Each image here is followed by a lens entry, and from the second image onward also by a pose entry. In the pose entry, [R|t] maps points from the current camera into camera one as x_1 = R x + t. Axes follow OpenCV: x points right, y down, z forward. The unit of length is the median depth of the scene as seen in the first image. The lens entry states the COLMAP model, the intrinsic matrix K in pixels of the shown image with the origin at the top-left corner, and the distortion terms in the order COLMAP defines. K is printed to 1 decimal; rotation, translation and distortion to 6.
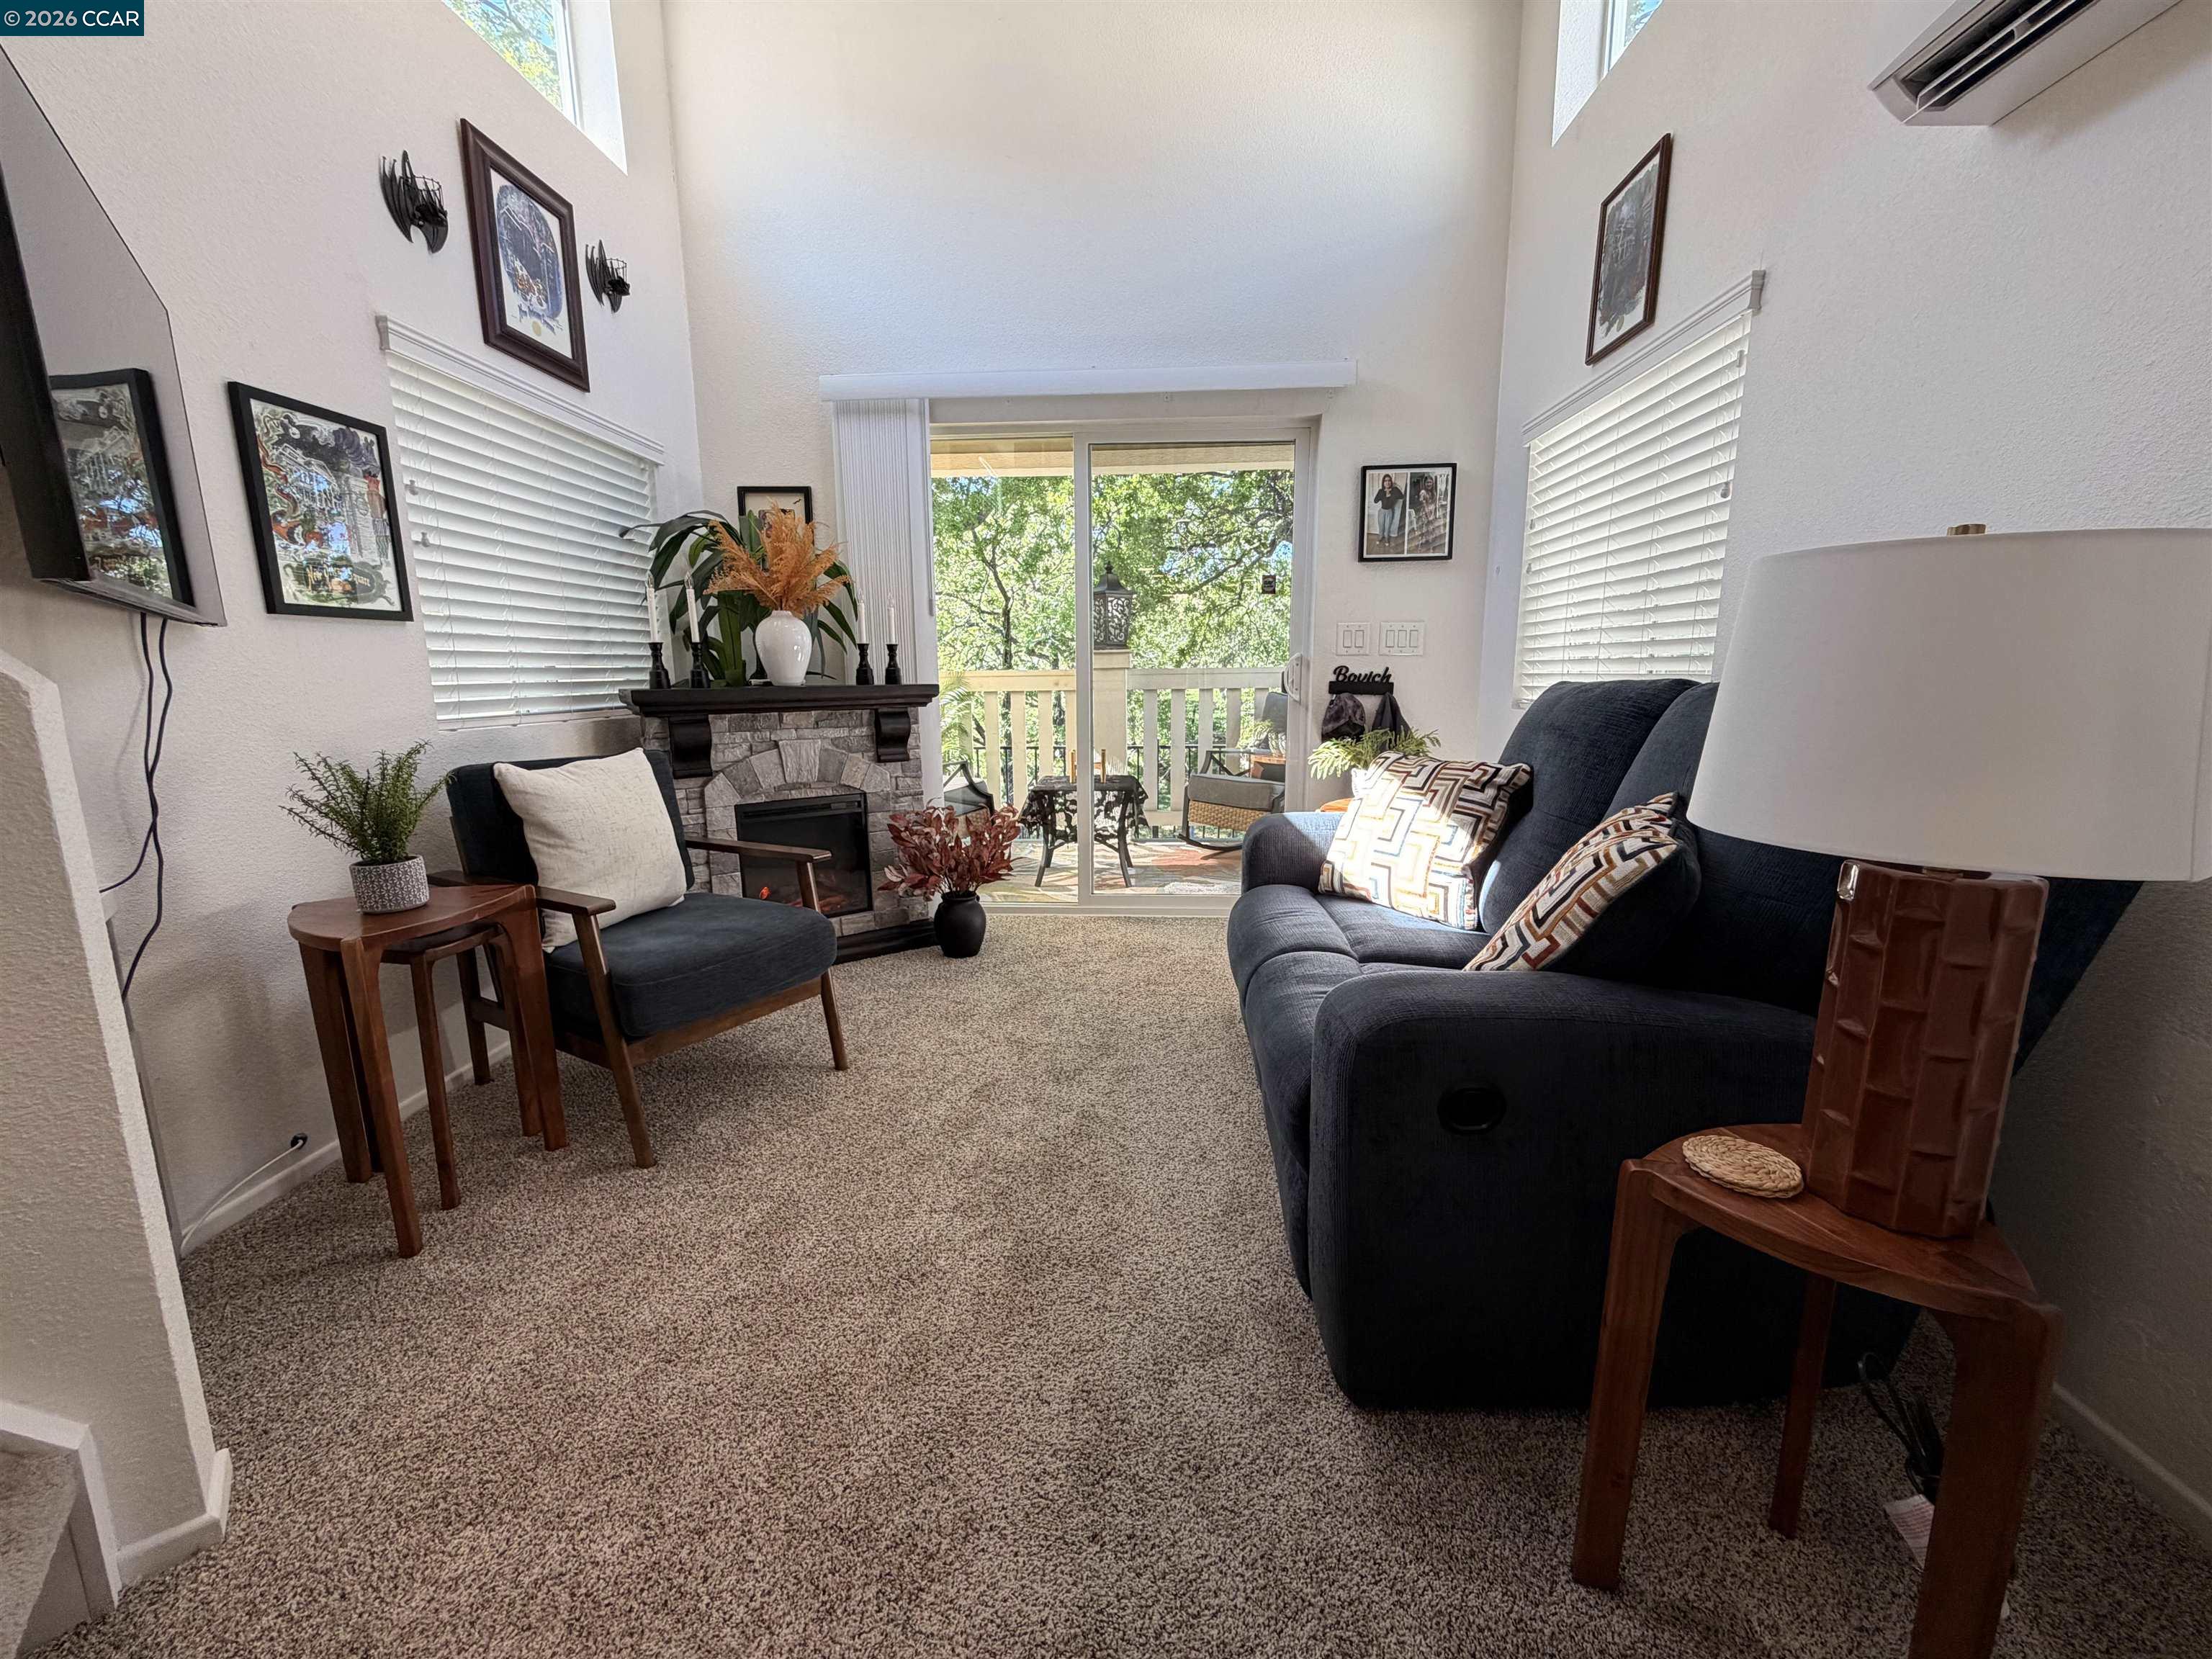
lens RADIAL K [[883.9, 0, 1099.5], [0, 883.9, 831.7], [0, 0, 1]] dist [-0.000515, 0.000013]
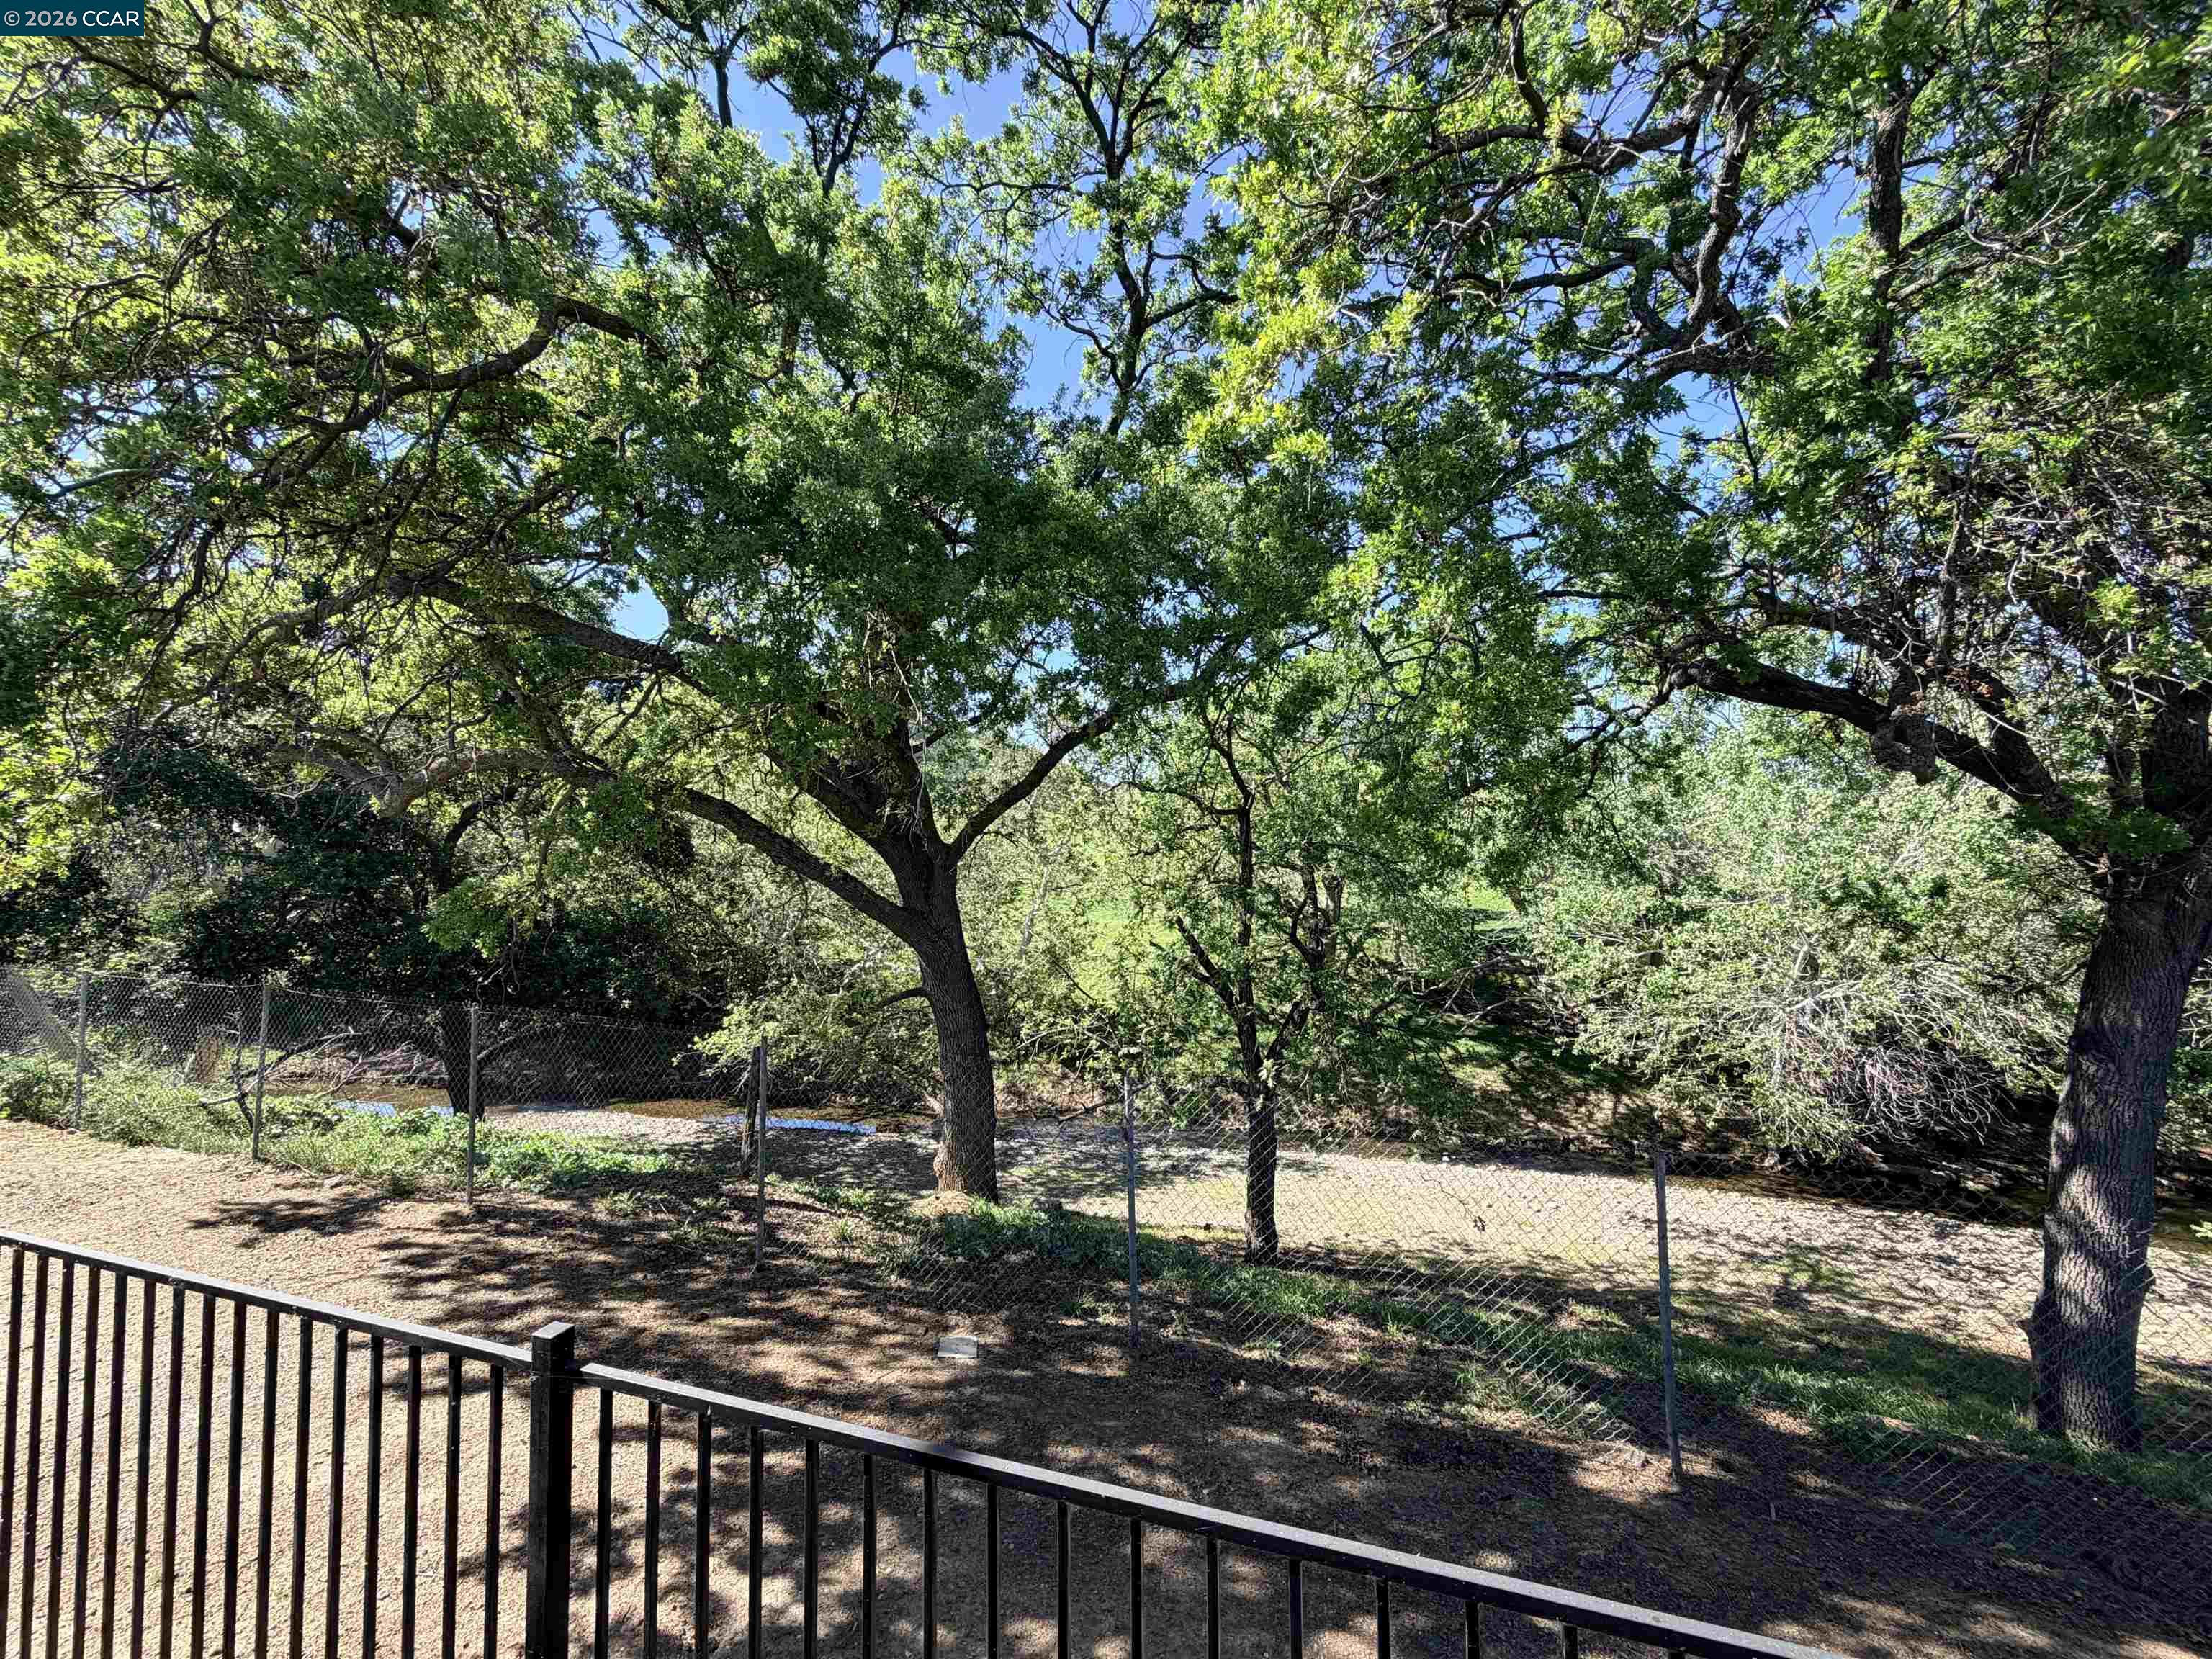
lens RADIAL K [[880.9, 0, 1099.4], [0, 880.9, 832.2], [0, 0, 1]] dist [-0.000182, -0.000023]
pose [[0.963992, -0.011592, -0.265679, -0.181793], [-0.047223, 0.975710, -0.213915, -0.453263], [0.261705, 0.218758, 0.940029, 1.847785]]
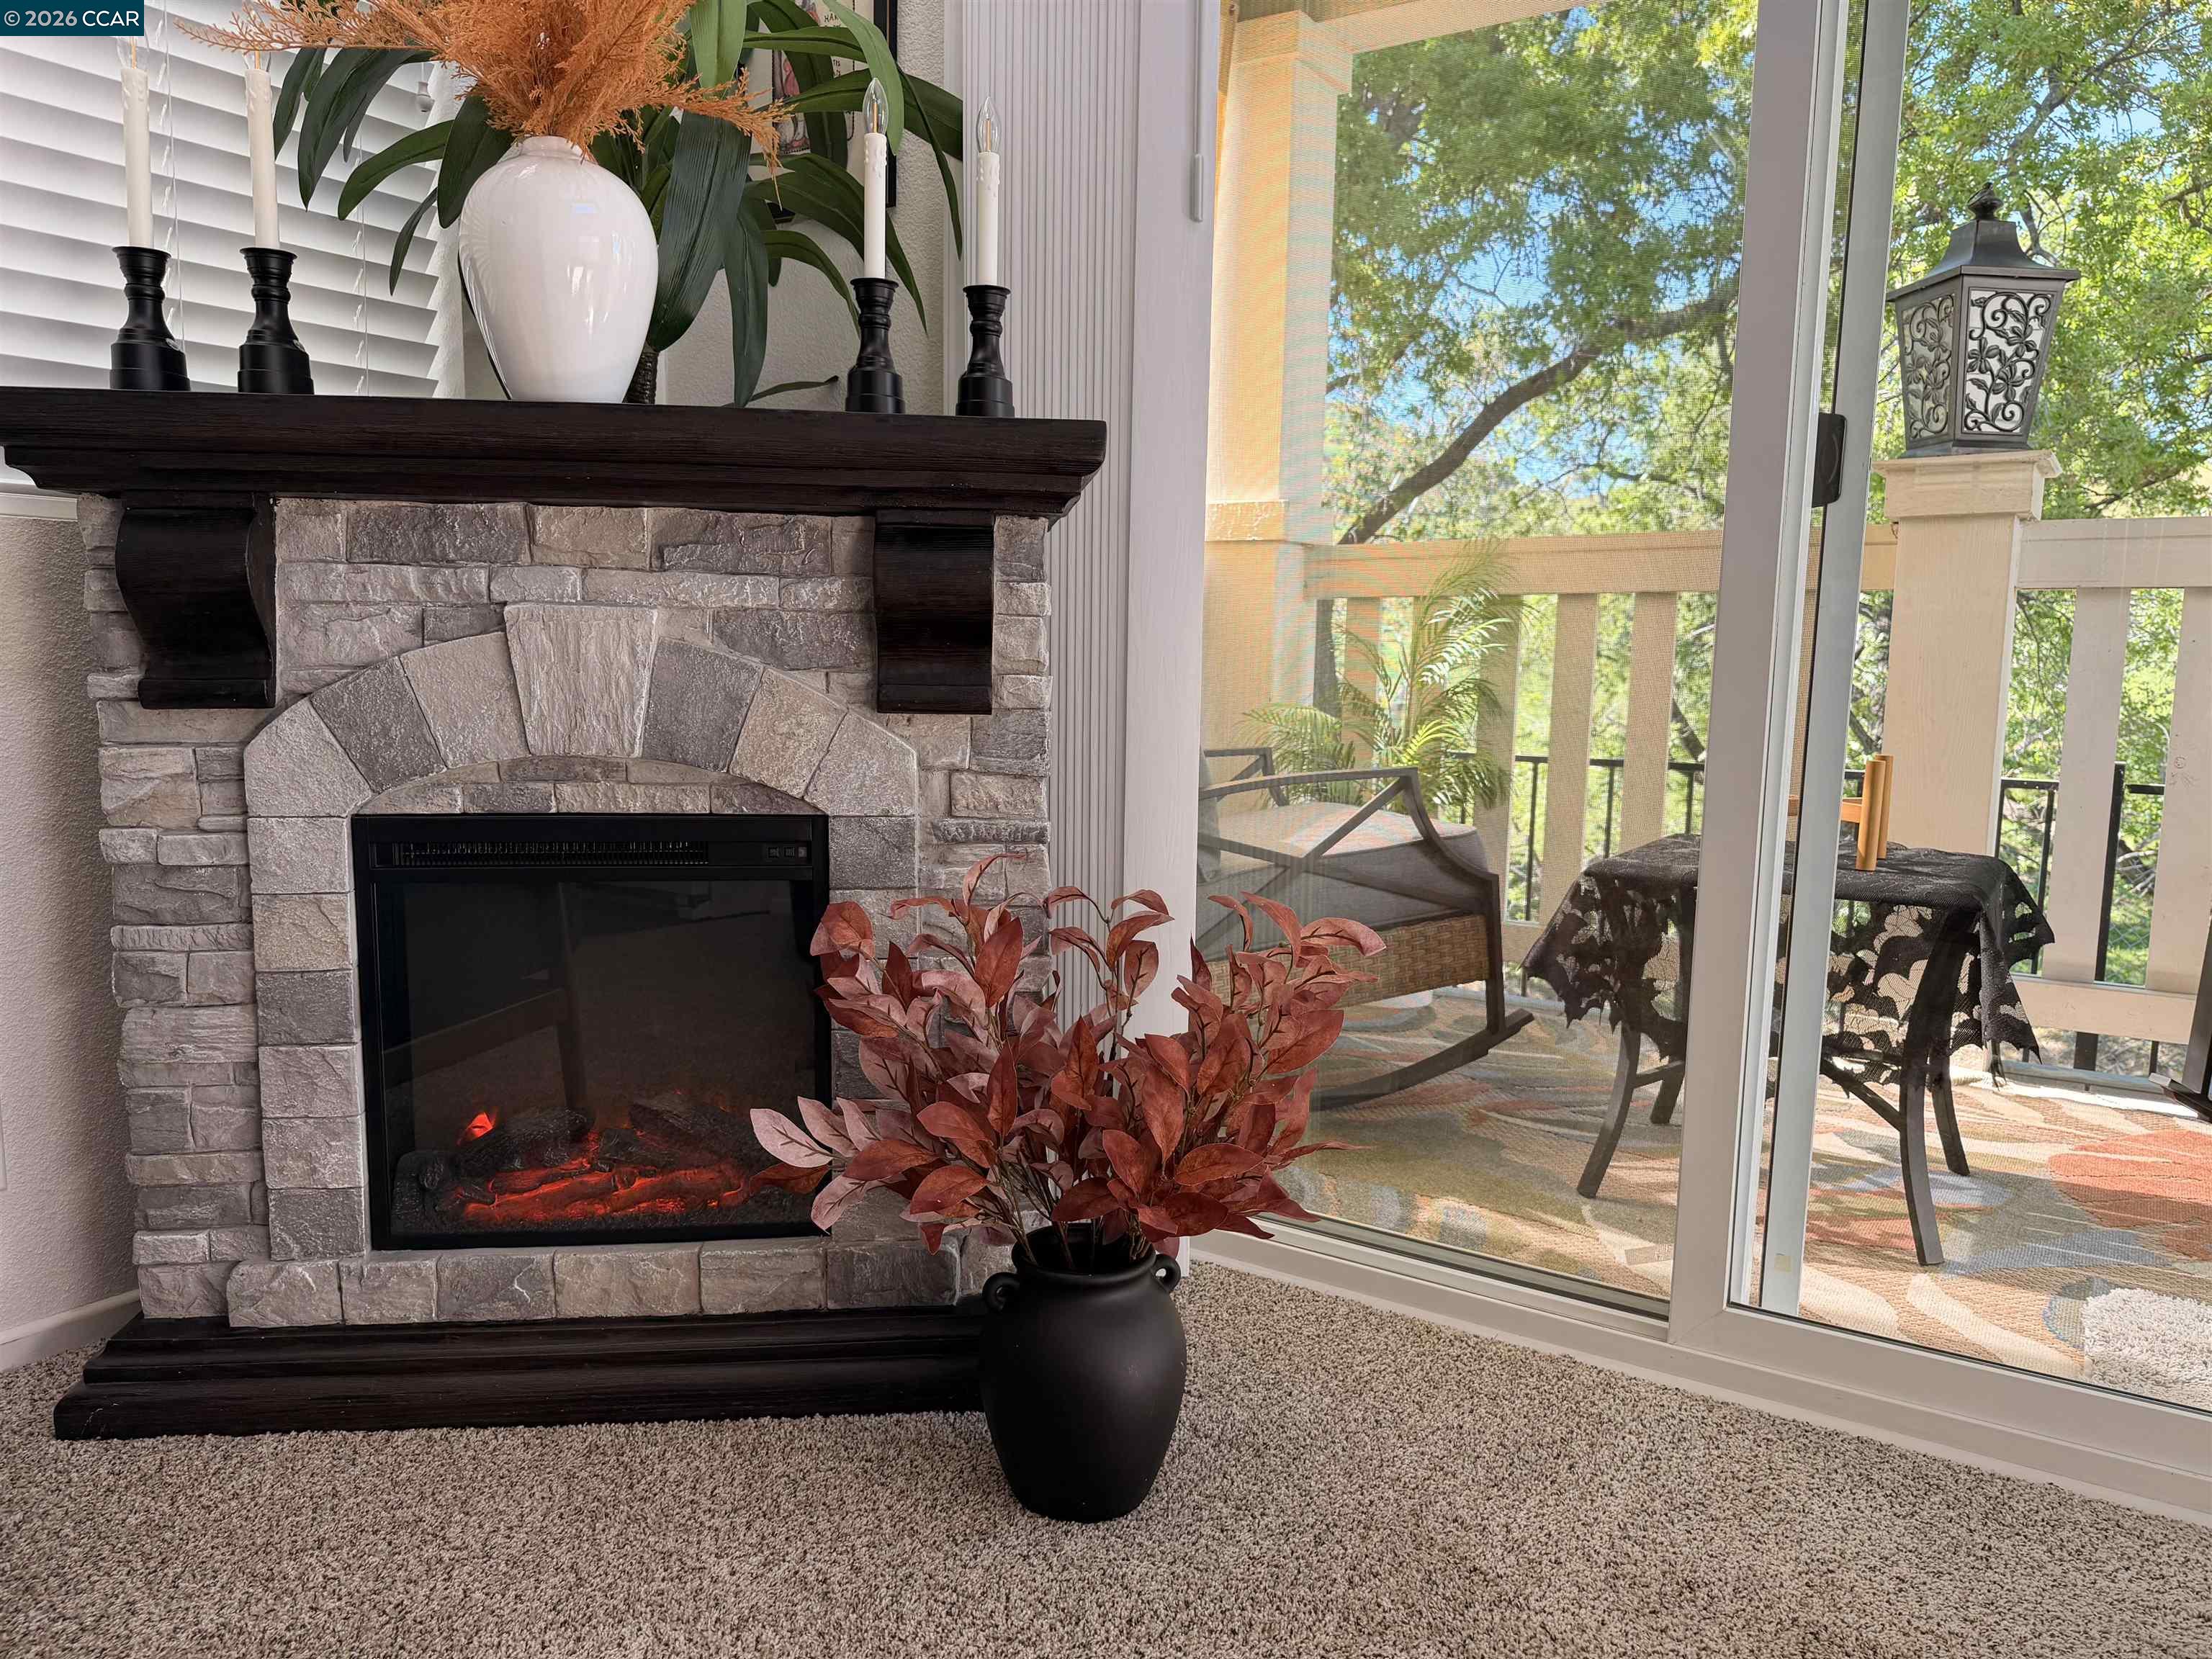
lens RADIAL K [[1562.1, 0, 1103.8], [0, 1562.1, 841.3], [0, 0, 1]] dist [0.022054, -0.032686]
pose [[0.867242, 0.084953, -0.490585, 0.058134], [-0.113475, 0.993129, -0.028620, -0.035382], [0.484783, 0.080490, 0.870923, 0.685570]]
